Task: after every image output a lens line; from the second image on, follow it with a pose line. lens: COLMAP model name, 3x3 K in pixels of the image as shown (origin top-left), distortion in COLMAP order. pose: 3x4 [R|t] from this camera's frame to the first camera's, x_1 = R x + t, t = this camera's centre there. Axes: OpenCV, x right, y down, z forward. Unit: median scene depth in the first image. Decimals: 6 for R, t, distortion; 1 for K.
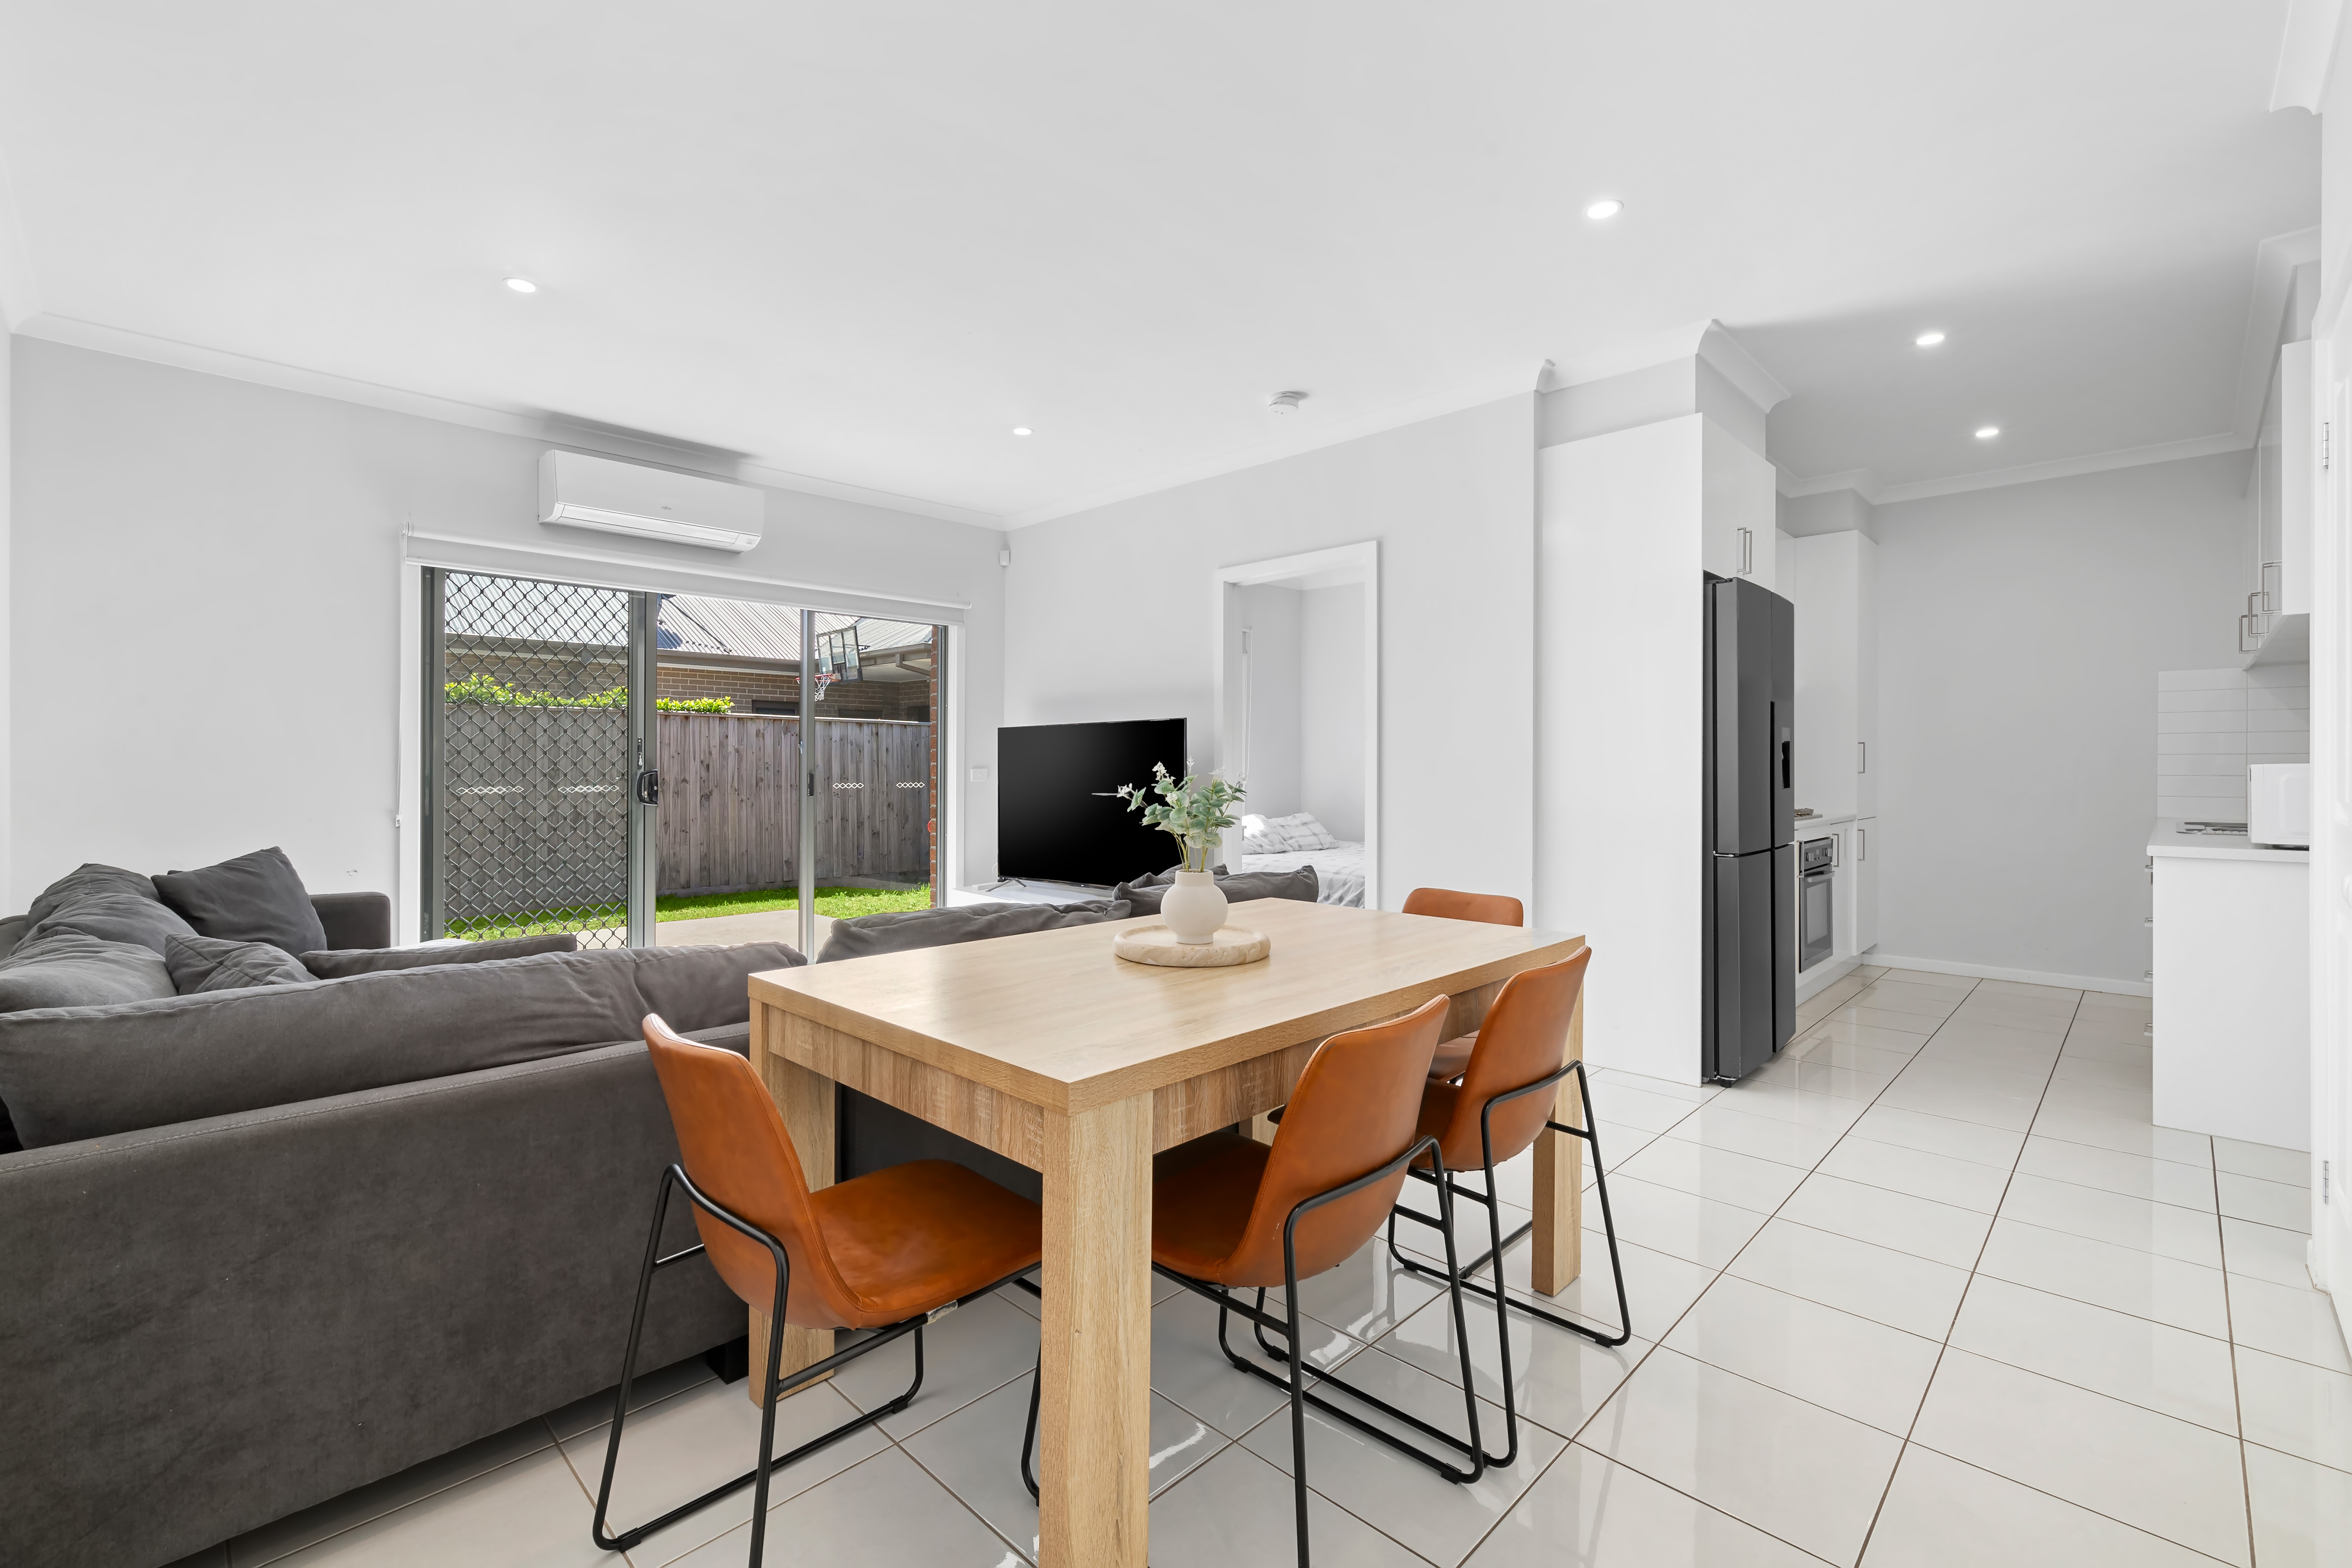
lens RADIAL K [[1014.9, 0, 1182.2], [0, 1014.9, 779.4], [0, 0, 1]] dist [0.010111, -0.000577]
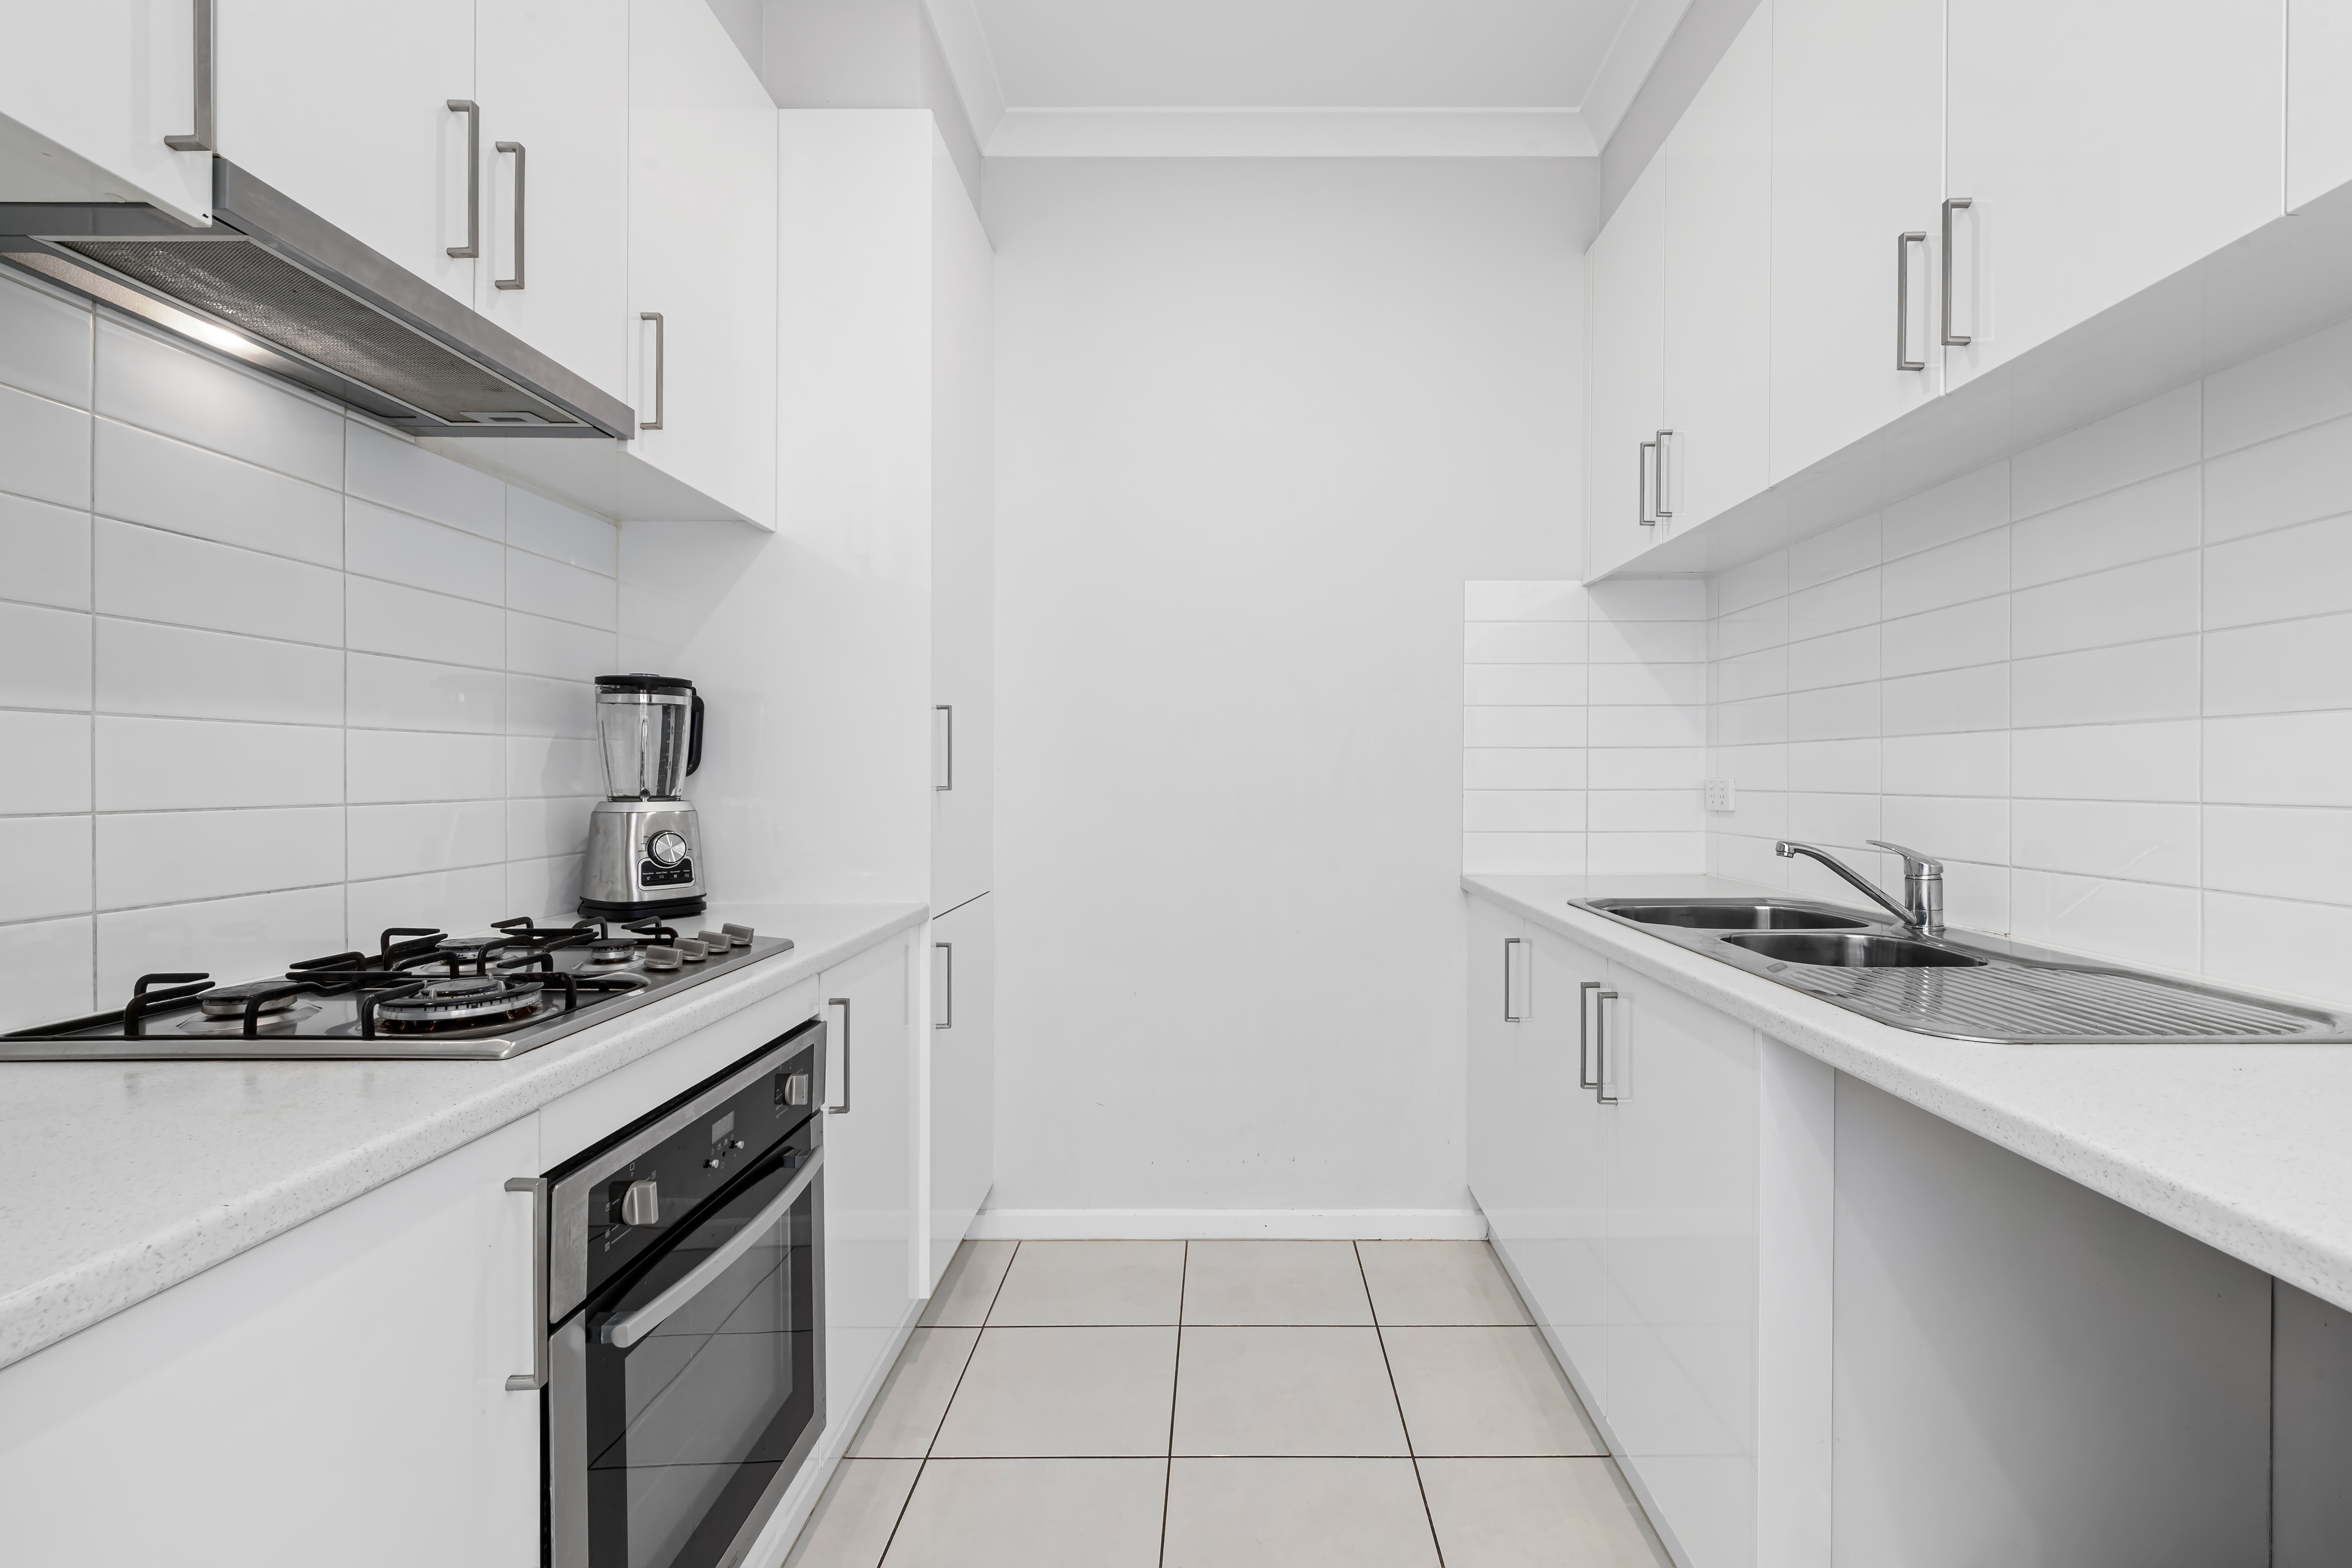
lens RADIAL K [[1014.9, 0, 1175.8], [0, 1014.9, 789.7], [0, 0, 1]] dist [0.010111, -0.000577]
pose [[0.750934, 0.003180, 0.660369, 0.372554], [-0.001482, 0.999994, -0.003131, -0.004313], [-0.660375, 0.001373, 0.750934, 0.512897]]
